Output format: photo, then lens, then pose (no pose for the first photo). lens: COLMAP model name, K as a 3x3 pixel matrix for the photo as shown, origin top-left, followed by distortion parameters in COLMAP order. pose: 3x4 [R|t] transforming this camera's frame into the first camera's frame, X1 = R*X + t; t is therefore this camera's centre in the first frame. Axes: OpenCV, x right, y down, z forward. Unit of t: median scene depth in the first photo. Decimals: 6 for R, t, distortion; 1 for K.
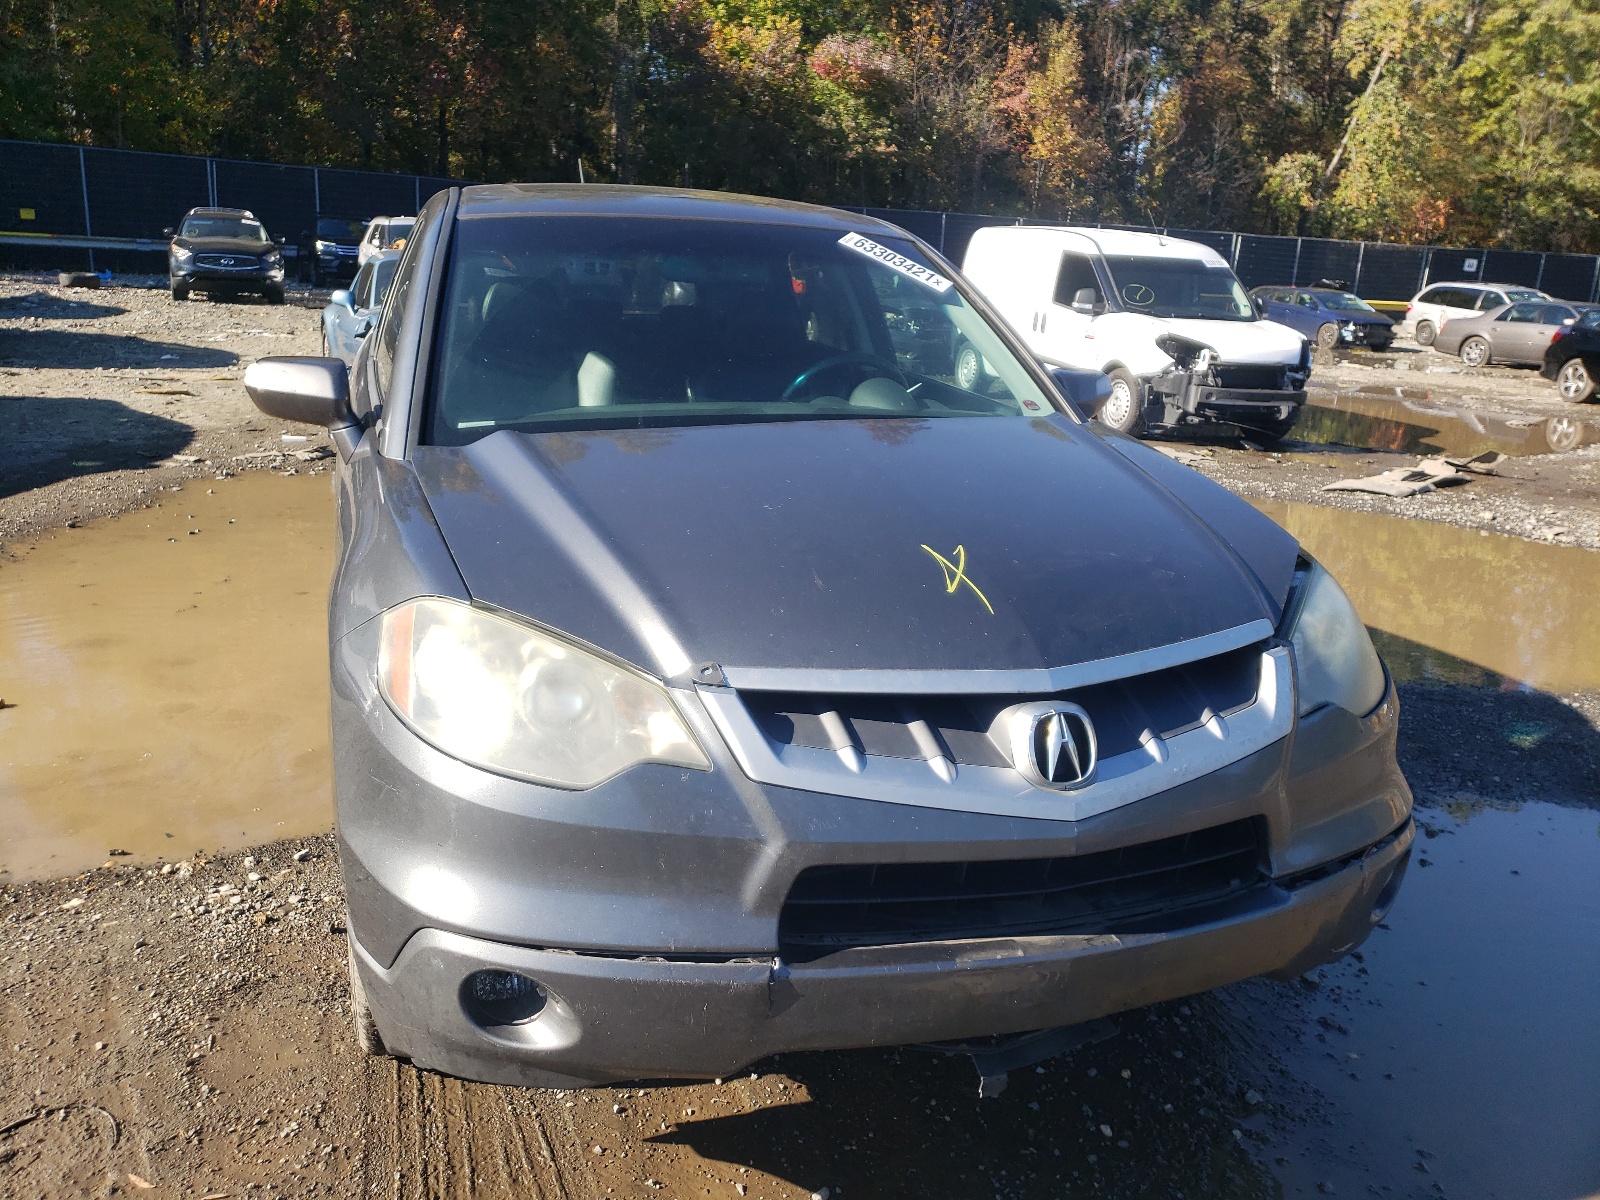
lens RADIAL K [[1203.0, 0, 800.0], [0, 1203.0, 600.0], [0, 0, 1]] dist [0.009033, 0.010928]
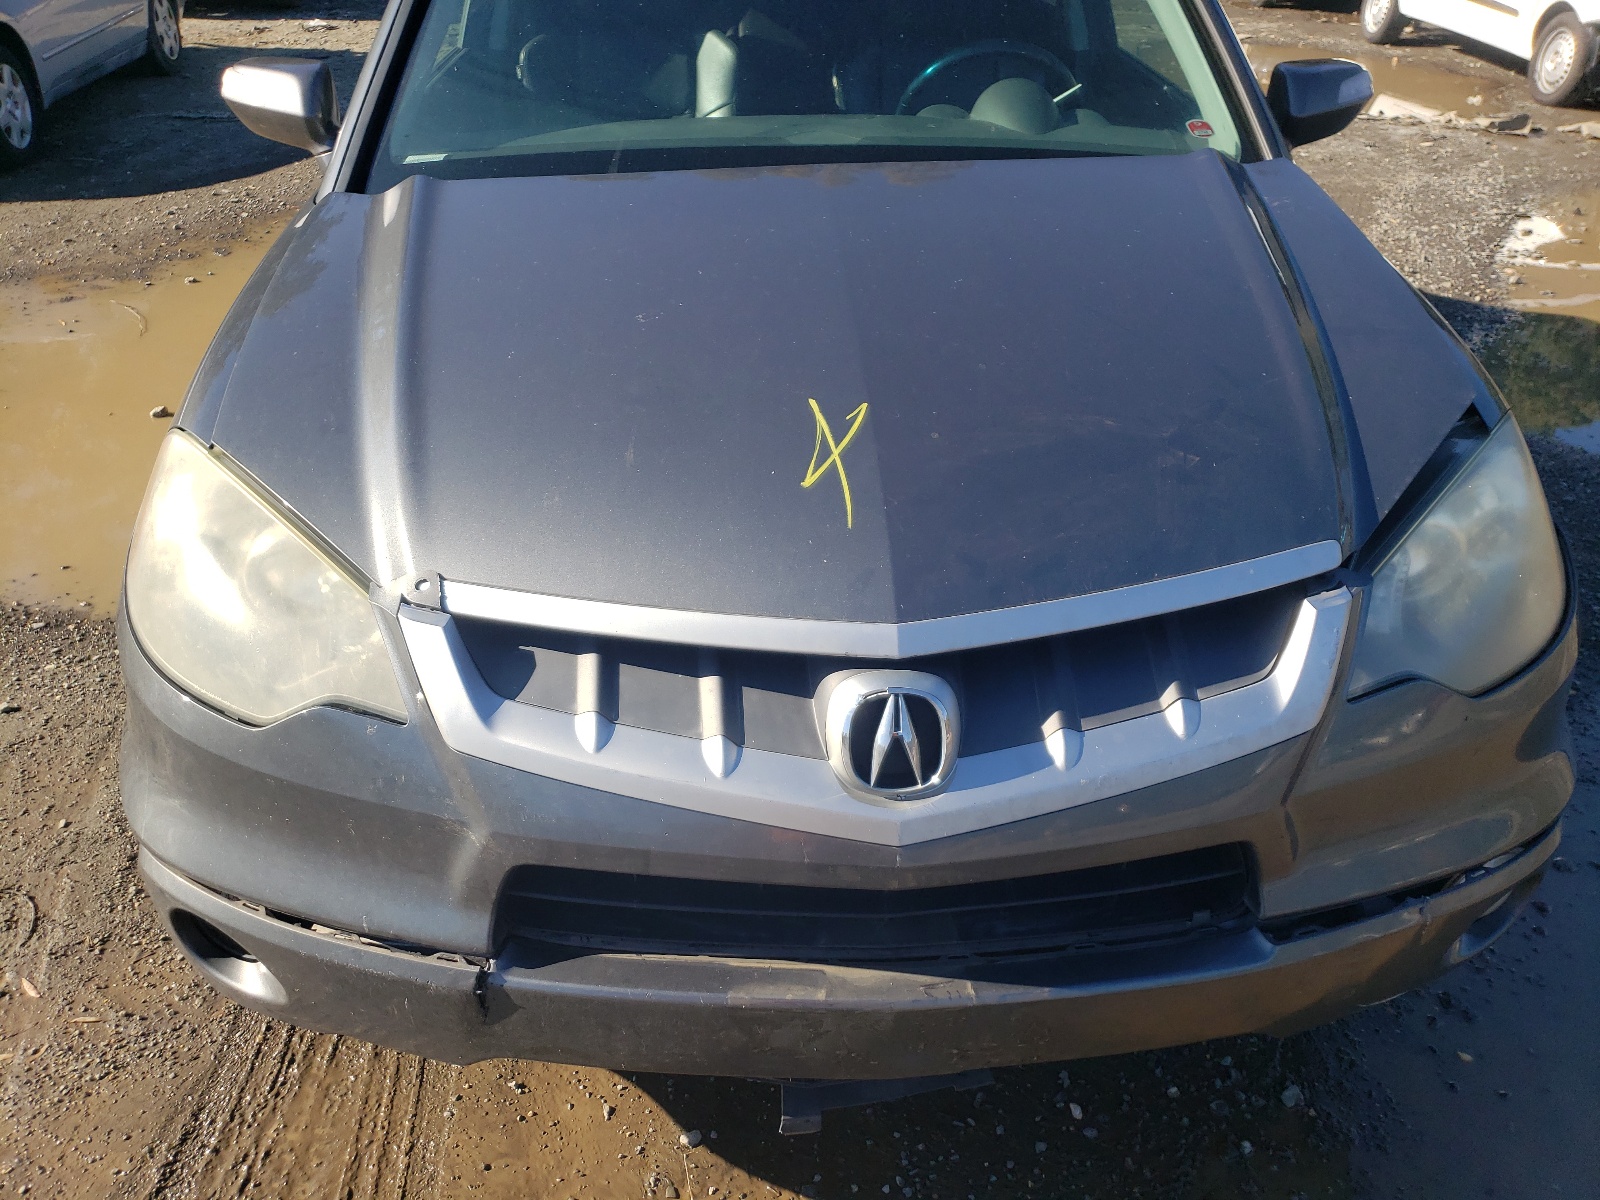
lens RADIAL K [[1223.1, 0, 801.3], [0, 1223.1, 606.7], [0, 0, 1]] dist [0.079001, -0.102446]
pose [[0.964358, 0.107455, -0.241798, 0.044466], [-0.041818, 0.964236, 0.261724, -0.018245], [0.261274, -0.242284, 0.934363, 0.047003]]
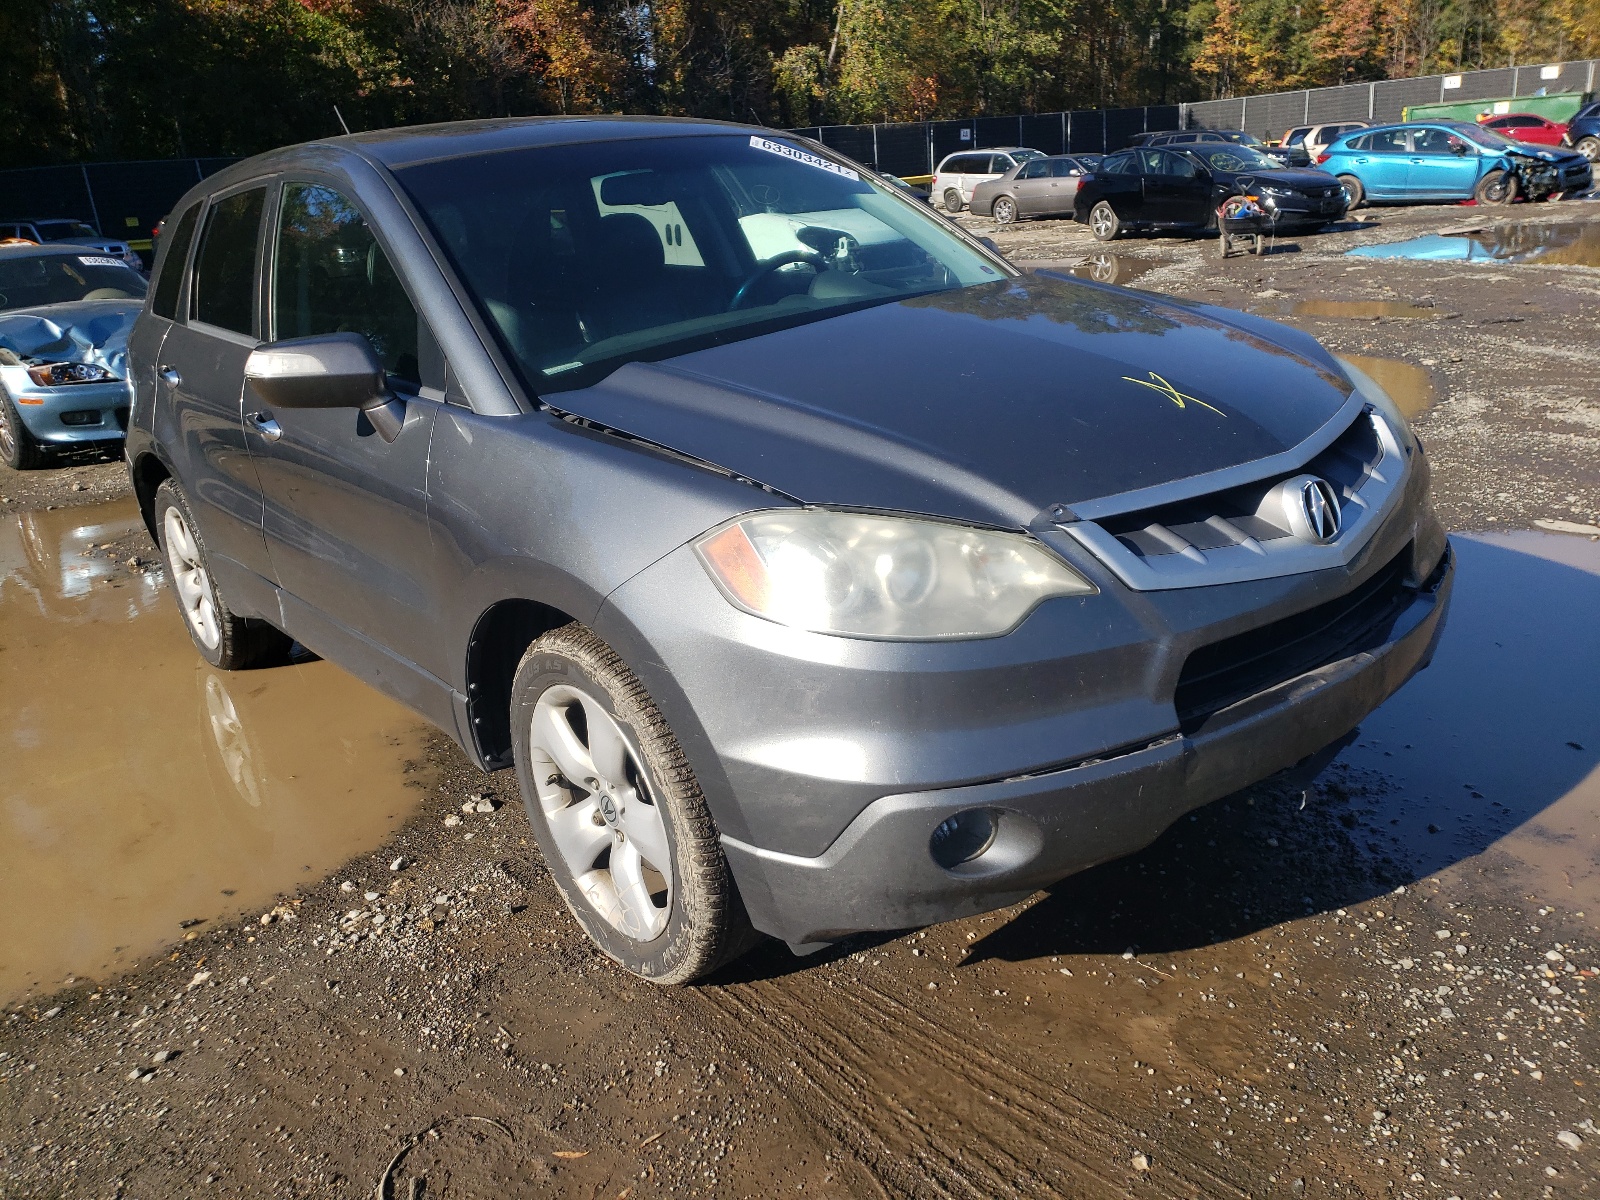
lens RADIAL K [[1203.0, 0, 800.0], [0, 1203.0, 600.0], [0, 0, 1]] dist [0.009033, 0.010928]
pose [[0.924666, -0.237589, 0.297563, -0.088084], [0.220019, 0.971173, 0.091730, -0.002205], [-0.310780, -0.019350, 0.950285, 0.000595]]
